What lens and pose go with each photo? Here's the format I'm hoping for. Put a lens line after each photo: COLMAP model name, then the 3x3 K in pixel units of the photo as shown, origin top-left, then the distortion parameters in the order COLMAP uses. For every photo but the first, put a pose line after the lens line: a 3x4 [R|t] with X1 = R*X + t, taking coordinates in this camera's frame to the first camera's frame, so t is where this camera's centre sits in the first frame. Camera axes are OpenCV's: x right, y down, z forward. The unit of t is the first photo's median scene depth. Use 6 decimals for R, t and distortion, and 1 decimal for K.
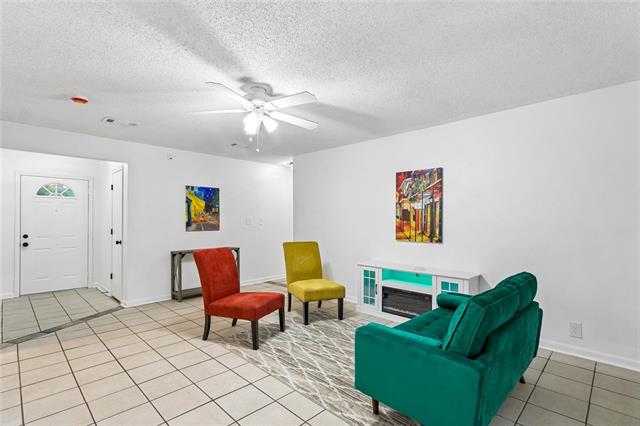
lens RADIAL K [[305.4, 0, 317.1], [0, 305.4, 218.1], [0, 0, 1]] dist [0.000586, 0.001573]
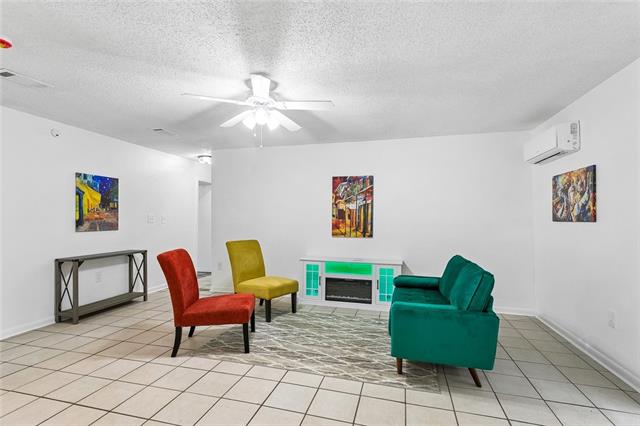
lens RADIAL K [[305.4, 0, 315.7], [0, 305.4, 214.0], [0, 0, 1]] dist [0.000586, 0.001573]
pose [[0.873363, 0.011561, 0.486933, -0.366157], [-0.007503, 0.999919, -0.010283, 0.002200], [-0.487013, 0.005327, 0.873379, 0.040955]]
